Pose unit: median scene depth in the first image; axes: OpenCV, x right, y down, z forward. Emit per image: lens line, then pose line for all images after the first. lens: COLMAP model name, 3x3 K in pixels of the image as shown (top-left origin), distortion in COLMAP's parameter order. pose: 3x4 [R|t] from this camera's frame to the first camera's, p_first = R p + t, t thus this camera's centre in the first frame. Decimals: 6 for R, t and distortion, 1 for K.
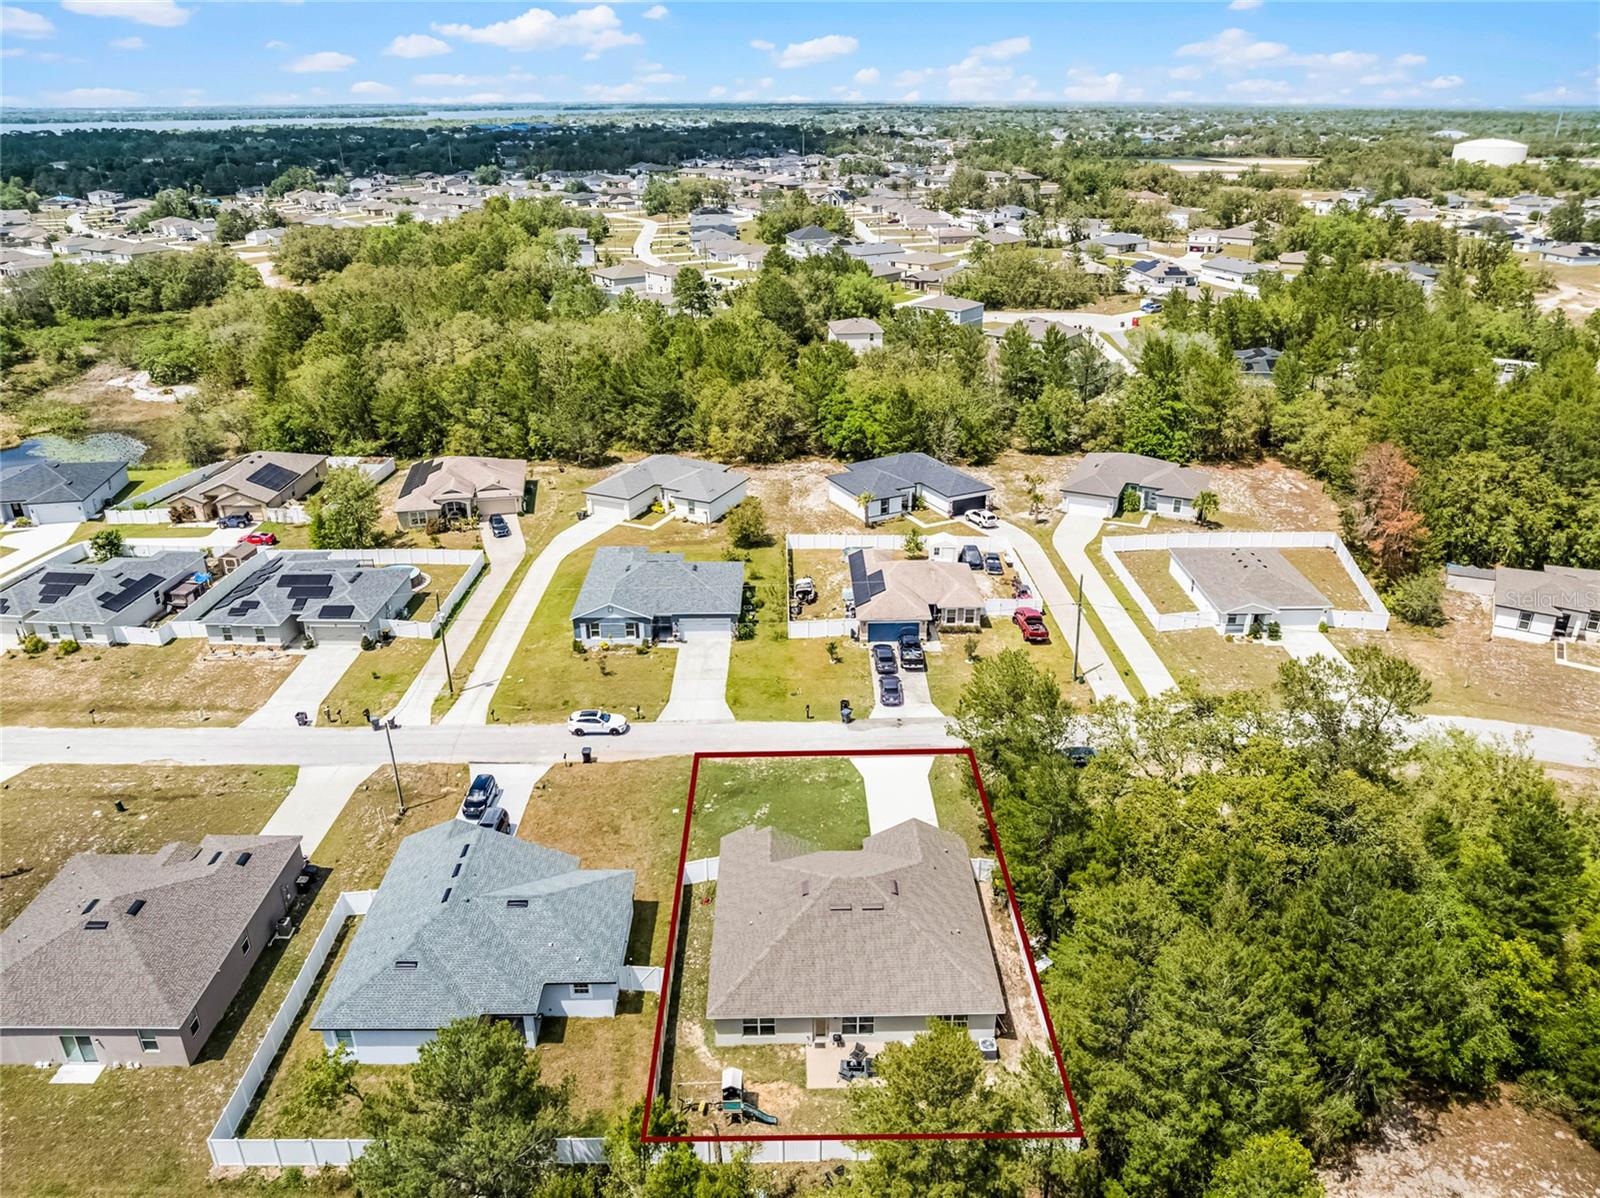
lens RADIAL K [[1120.4, 0, 806.5], [0, 1120.4, 597.3], [0, 0, 1]] dist [-0.037769, 0.000376]
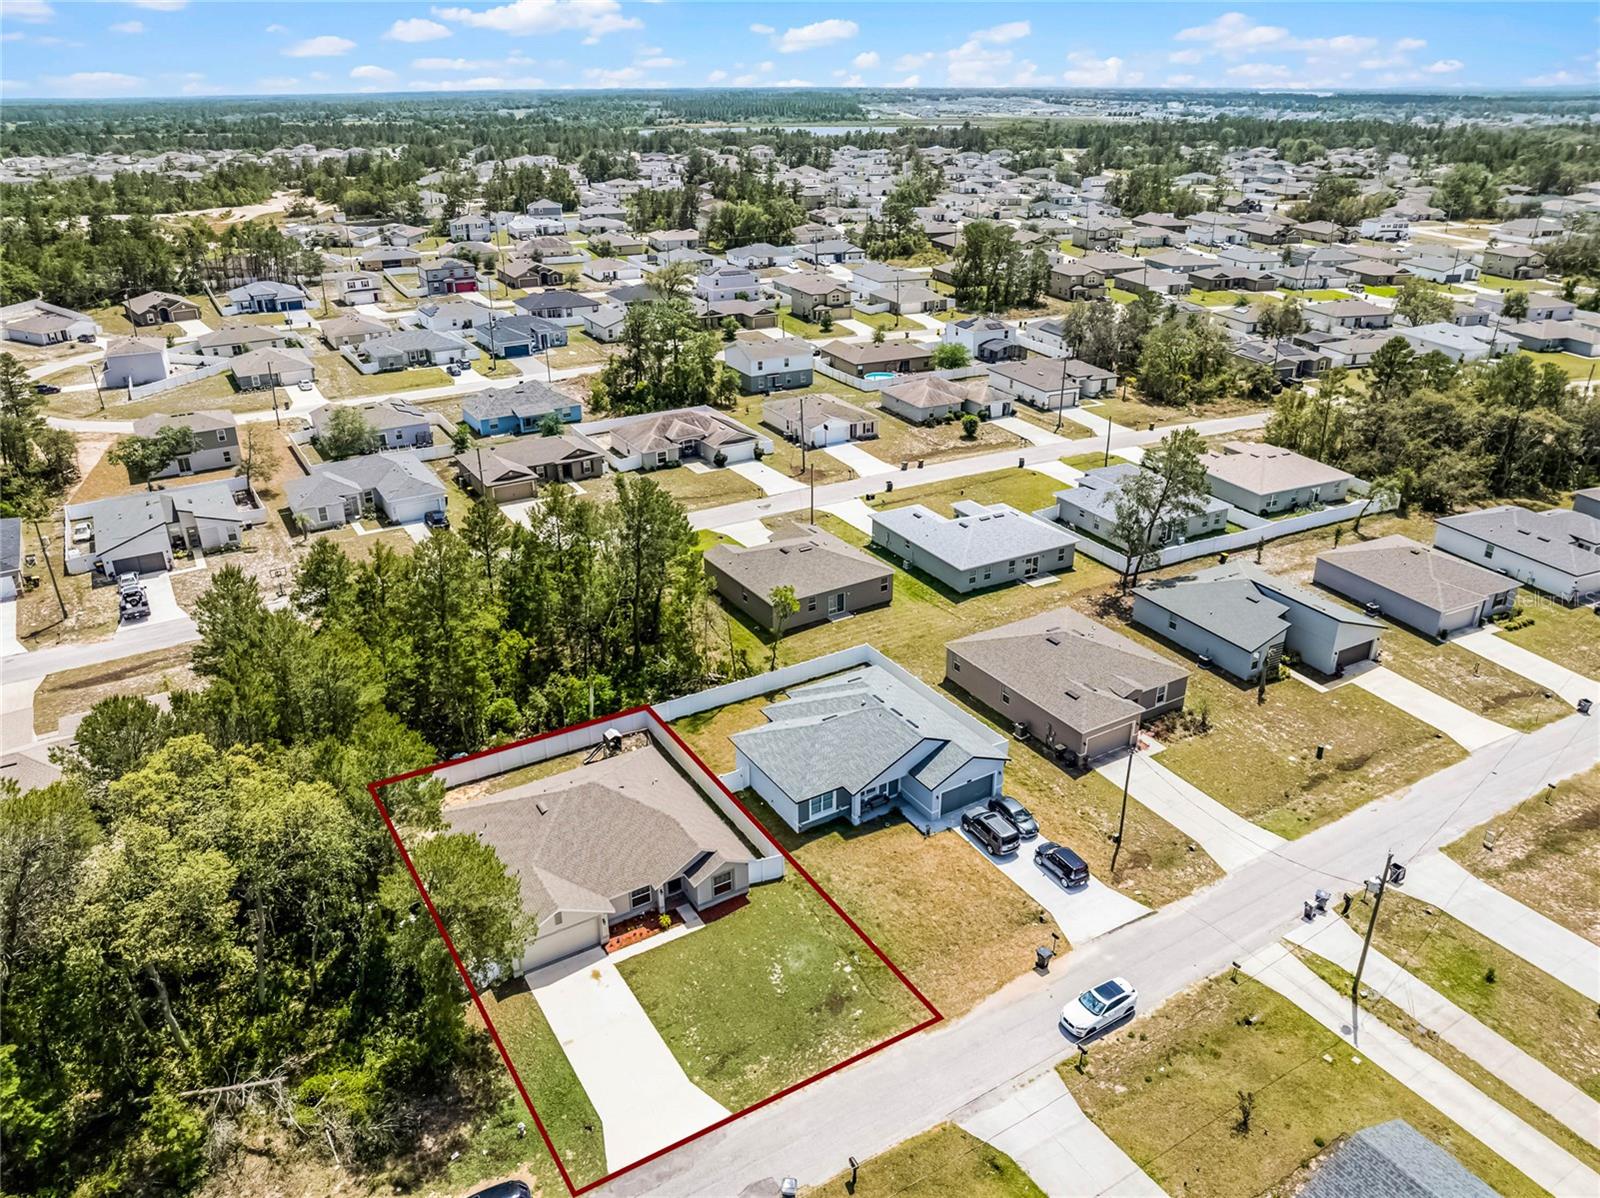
lens RADIAL K [[1120.4, 0, 806.5], [0, 1120.4, 597.3], [0, 0, 1]] dist [-0.037769, 0.000376]
pose [[-0.862960, 0.211425, -0.458911, 0.212508], [-0.204244, 0.684771, 0.699552, -0.470984], [0.462152, 0.697415, -0.547748, 1.074027]]
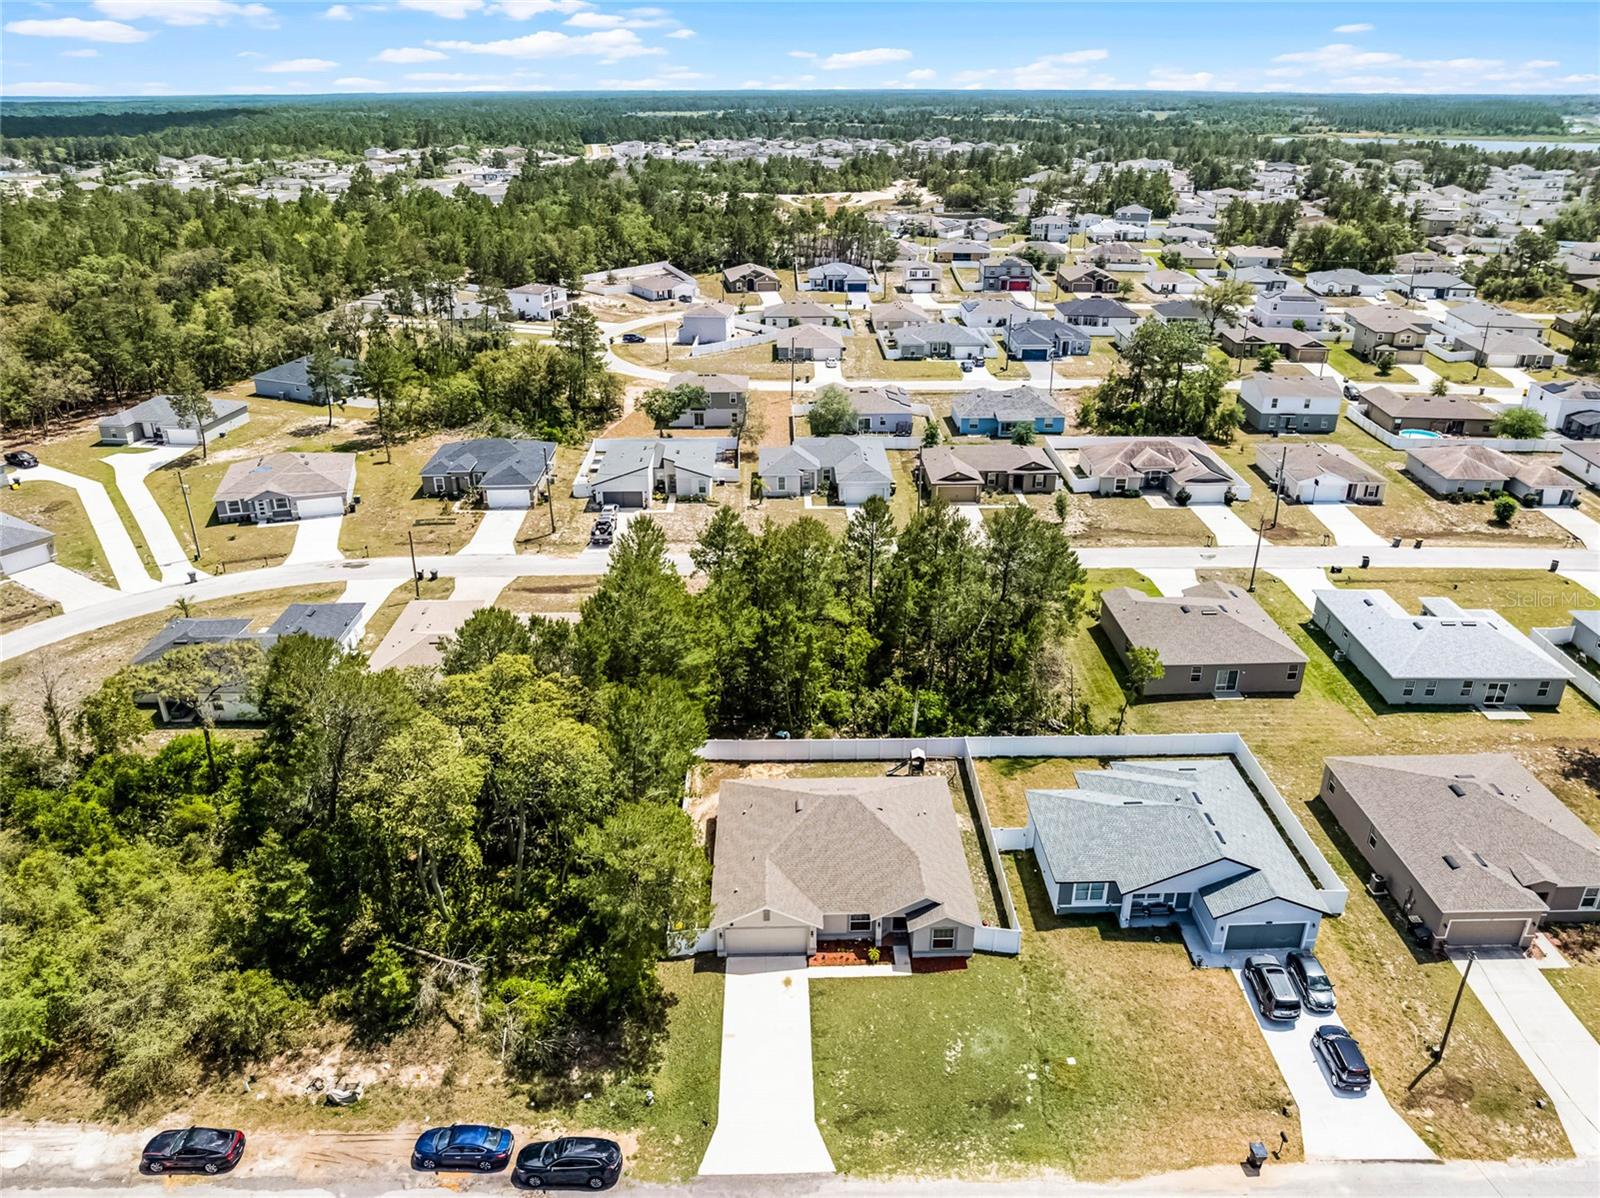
lens RADIAL K [[1120.4, 0, 806.5], [0, 1120.4, 597.3], [0, 0, 1]] dist [-0.037769, 0.000376]
pose [[-0.999990, -0.000440, -0.004458, 0.052420], [-0.003635, 0.661246, 0.750160, -0.480258], [0.002618, 0.750169, -0.661241, 1.078092]]
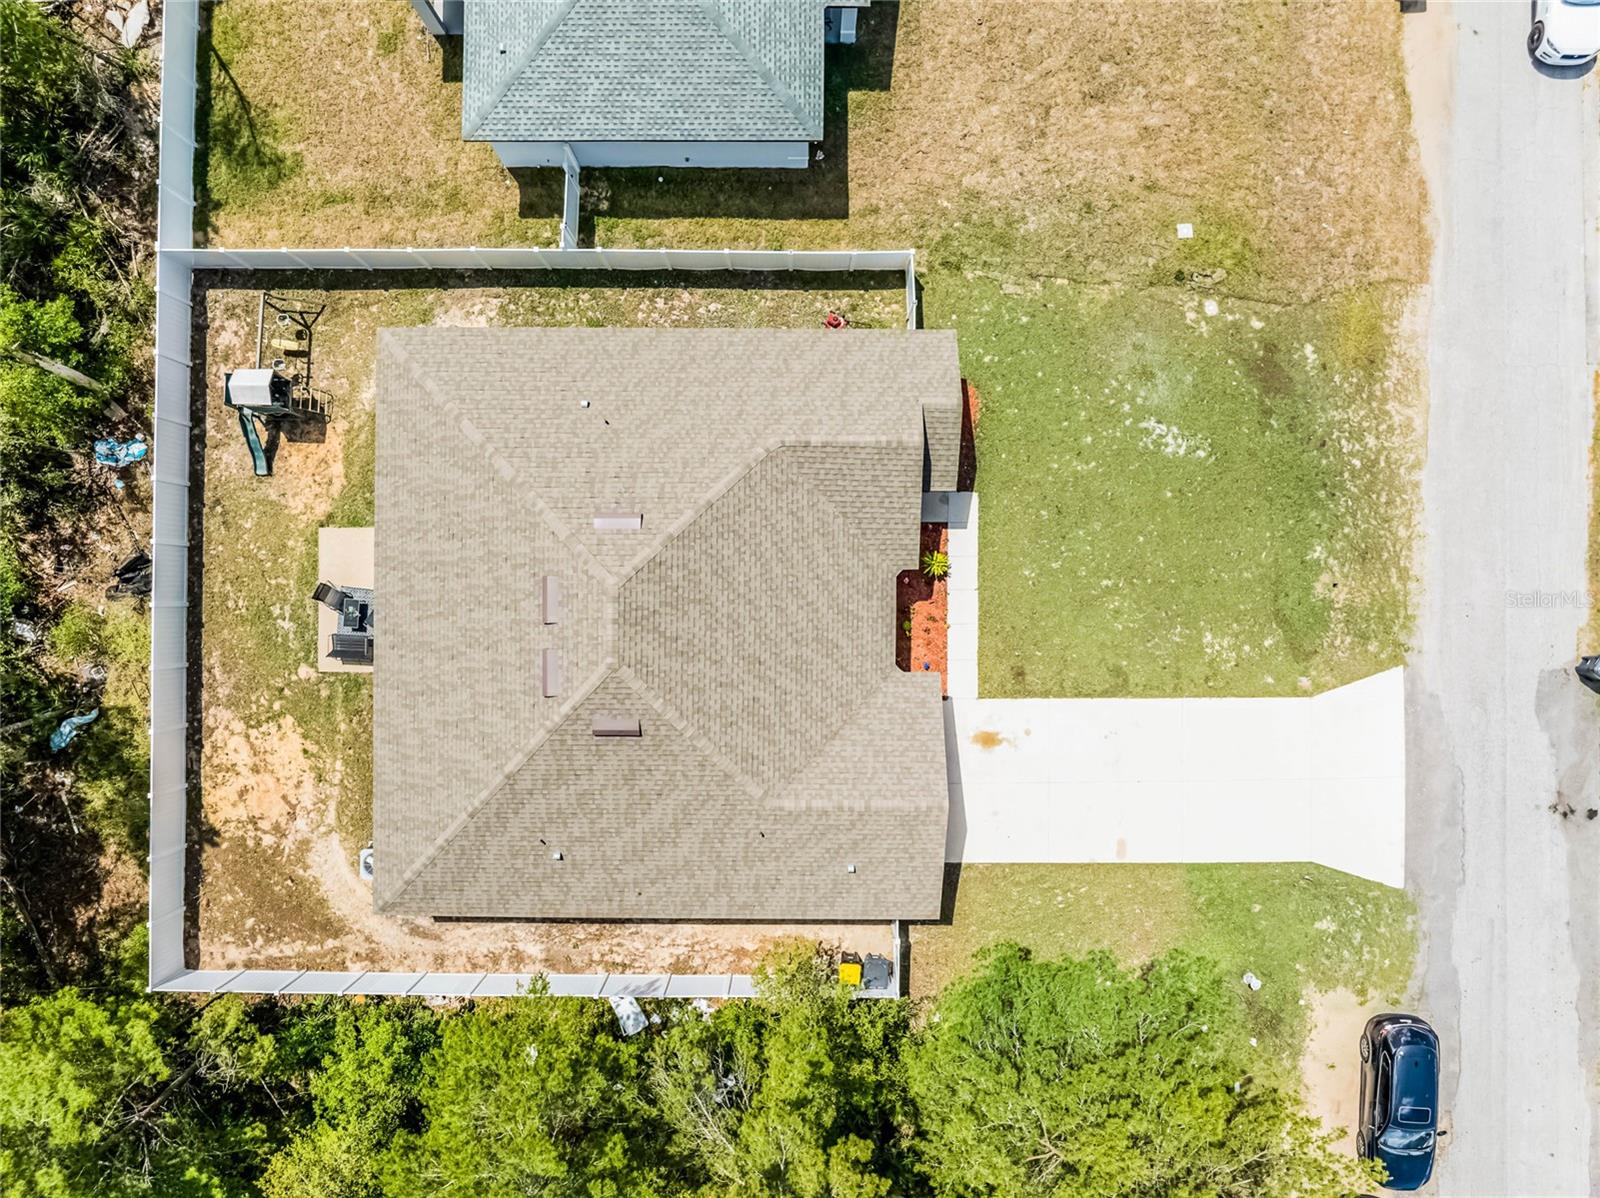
lens RADIAL K [[1120.4, 0, 806.5], [0, 1120.4, 597.3], [0, 0, 1]] dist [-0.037769, 0.000376]
pose [[-0.026962, 0.999560, -0.012377, 0.022774], [-0.403874, 0.000434, 0.914815, -0.108081], [0.914417, 0.029664, 0.403684, 0.612612]]
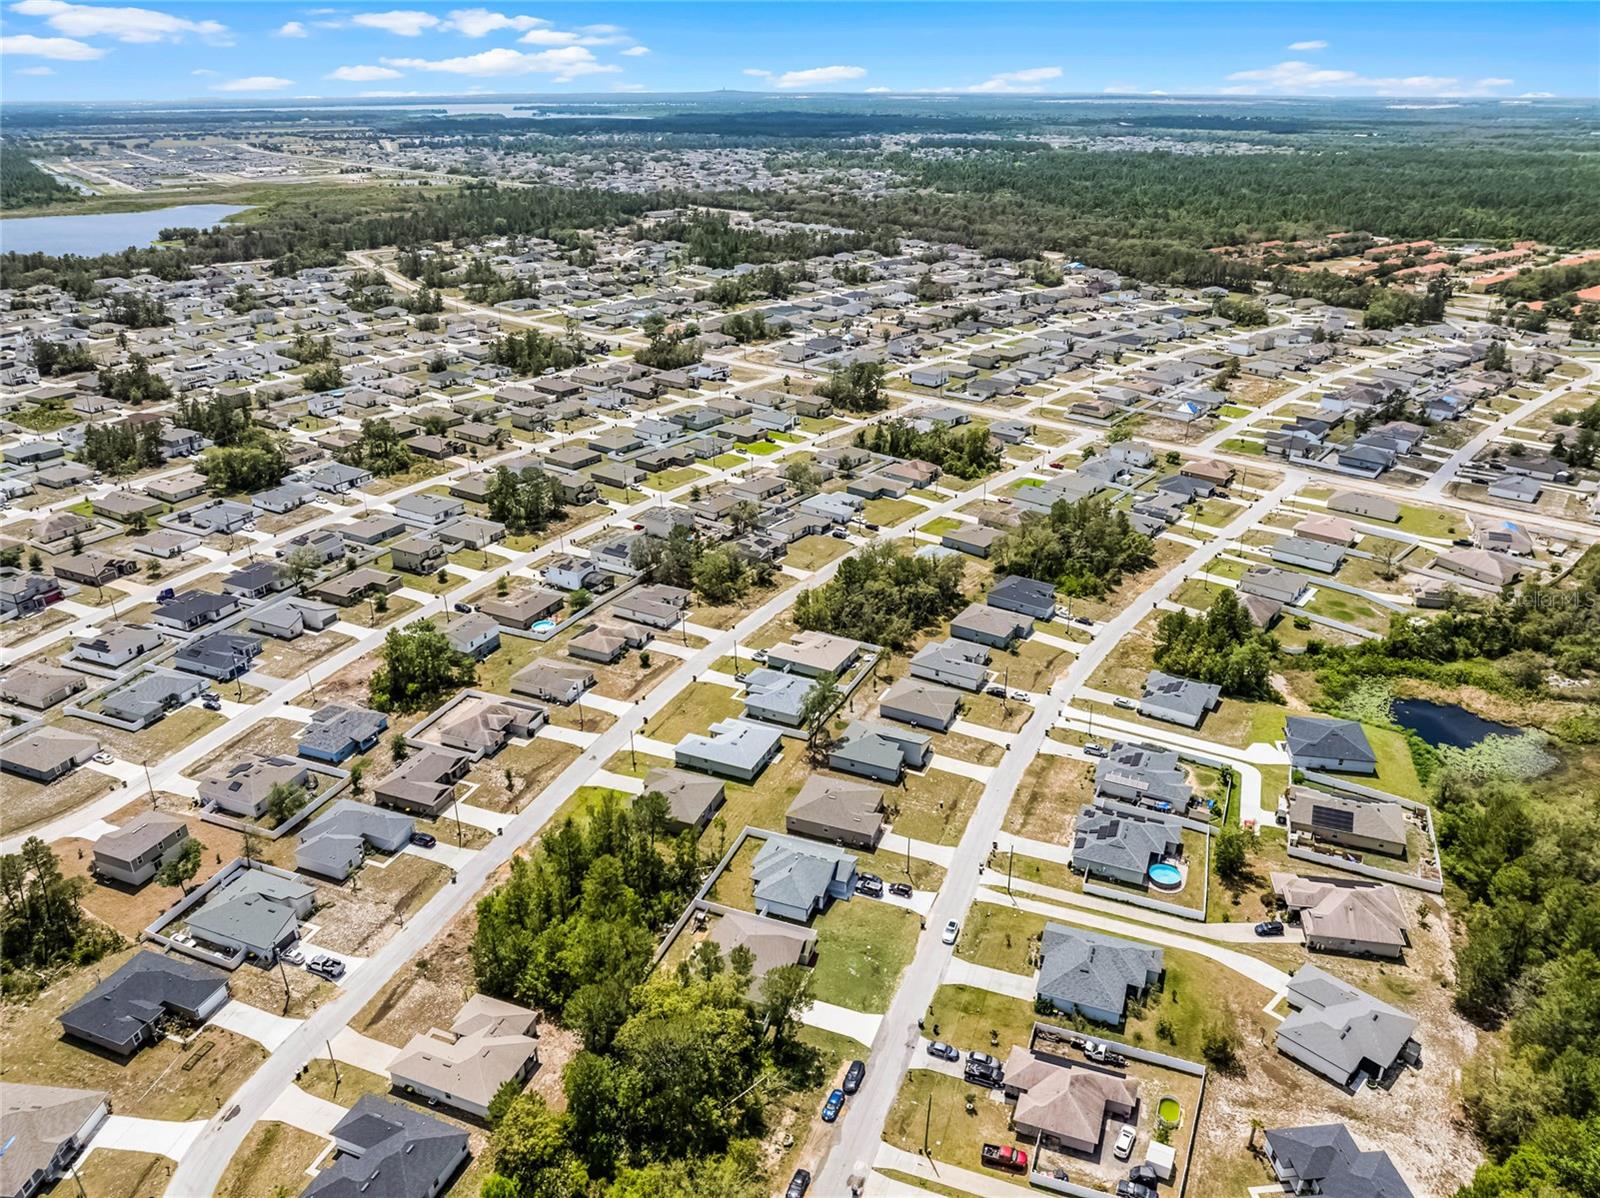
lens RADIAL K [[1120.4, 0, 806.5], [0, 1120.4, 597.3], [0, 0, 1]] dist [-0.037769, 0.000376]
pose [[-0.376191, 0.383406, -0.843493, 1.281795], [-0.376669, 0.768459, 0.517292, -1.205477], [0.846523, 0.512318, -0.144670, 0.743055]]
